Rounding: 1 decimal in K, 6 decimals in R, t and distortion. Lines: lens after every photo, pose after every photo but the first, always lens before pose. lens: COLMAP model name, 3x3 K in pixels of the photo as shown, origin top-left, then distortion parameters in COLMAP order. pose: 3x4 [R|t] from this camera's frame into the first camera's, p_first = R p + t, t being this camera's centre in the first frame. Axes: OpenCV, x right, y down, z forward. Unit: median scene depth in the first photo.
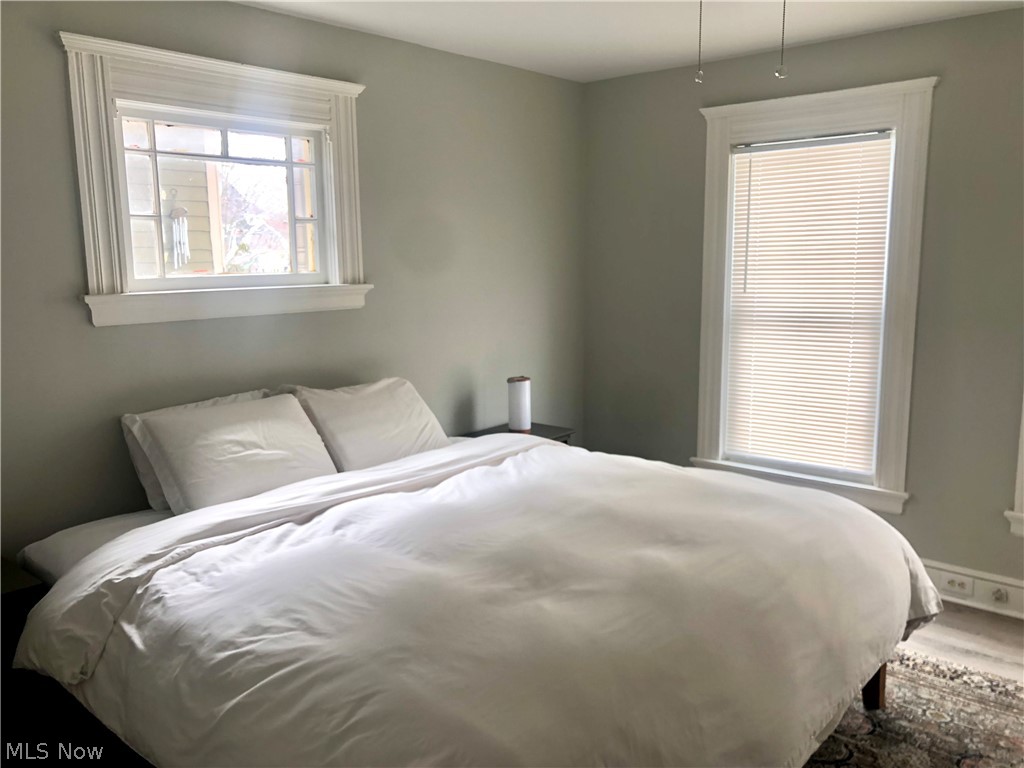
lens RADIAL K [[838.4, 0, 510.3], [0, 838.4, 384.1], [0, 0, 1]] dist [0.039249, -0.034860]
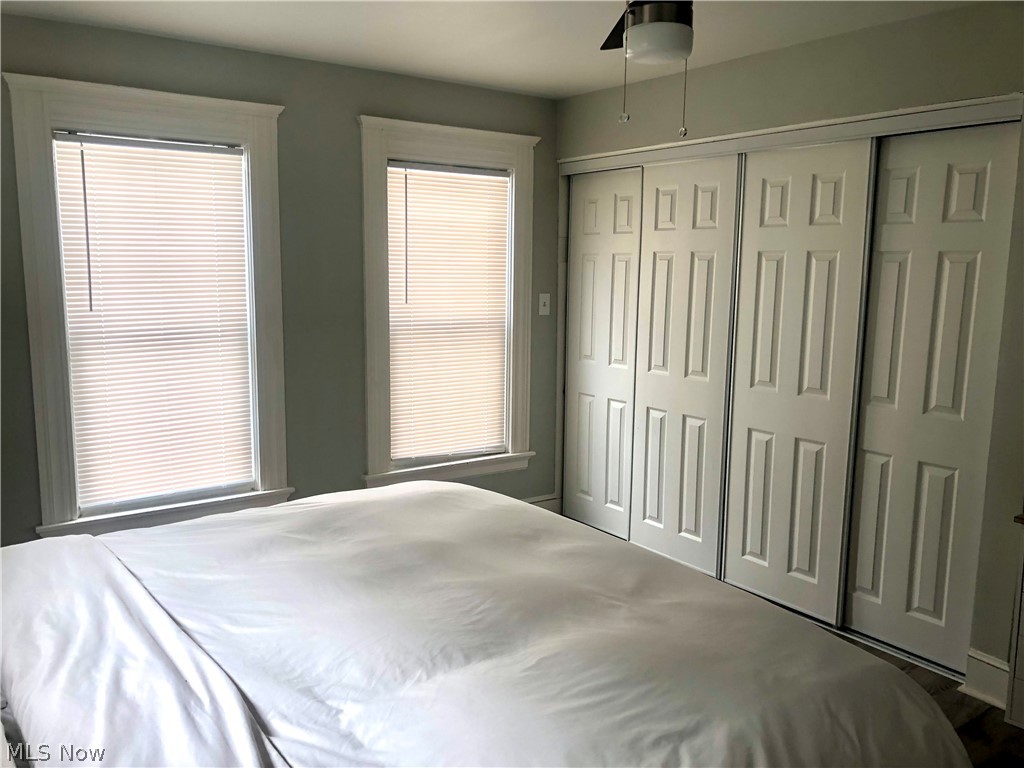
lens RADIAL K [[838.4, 0, 510.2], [0, 838.4, 383.7], [0, 0, 1]] dist [0.039249, -0.034860]
pose [[0.218514, -0.127916, 0.967414, -0.701665], [0.139860, 0.985242, 0.098683, -0.097406], [-0.965759, 0.113739, 0.233180, 0.650056]]
